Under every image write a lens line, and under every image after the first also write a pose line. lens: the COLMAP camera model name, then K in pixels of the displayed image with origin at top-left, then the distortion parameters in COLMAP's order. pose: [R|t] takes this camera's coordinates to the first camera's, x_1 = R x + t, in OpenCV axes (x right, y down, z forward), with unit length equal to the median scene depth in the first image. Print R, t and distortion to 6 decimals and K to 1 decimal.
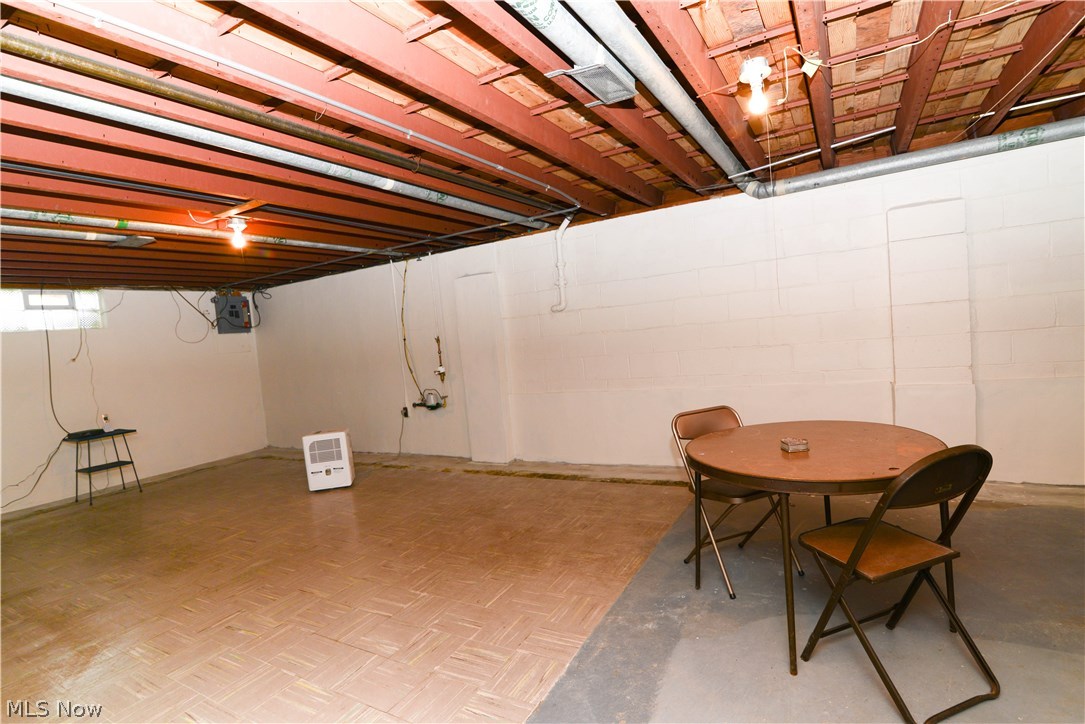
lens RADIAL K [[533.6, 0, 546.5], [0, 533.6, 349.2], [0, 0, 1]] dist [-0.030558, 0.000552]
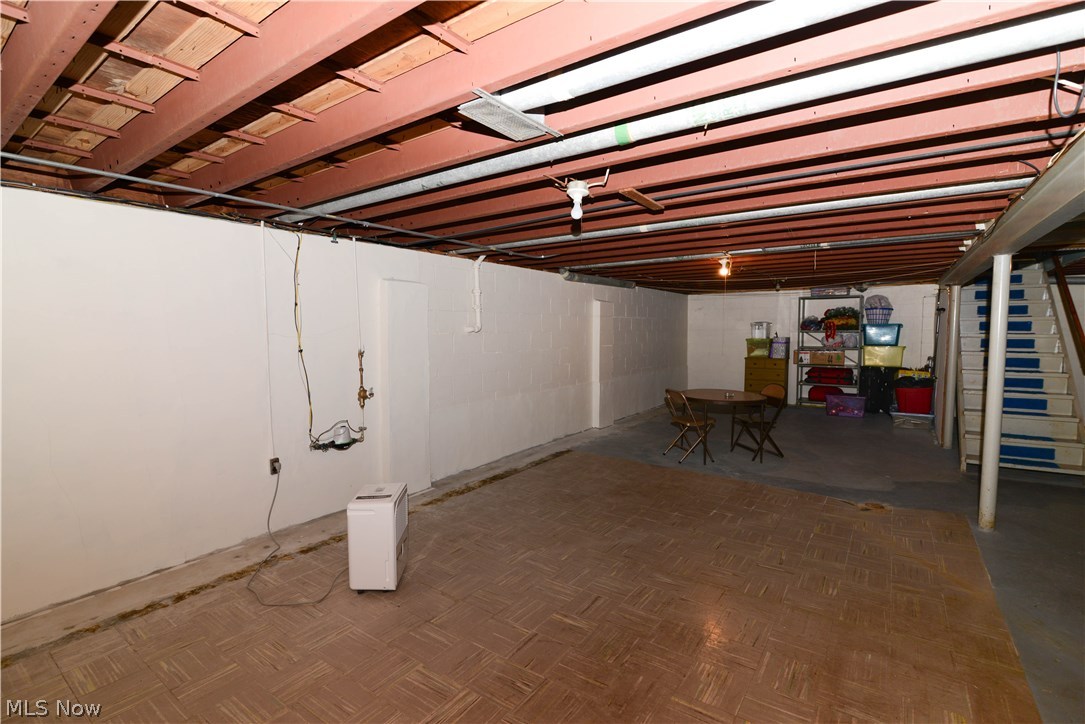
lens RADIAL K [[497.4, 0, 542.3], [0, 497.4, 367.5], [0, 0, 1]] dist [-0.021397, 0.000622]
pose [[0.099390, 0.010311, 0.994995, -1.076656], [0.023636, 0.999640, -0.012721, 0.020866], [-0.994768, 0.024782, 0.099111, 0.821844]]
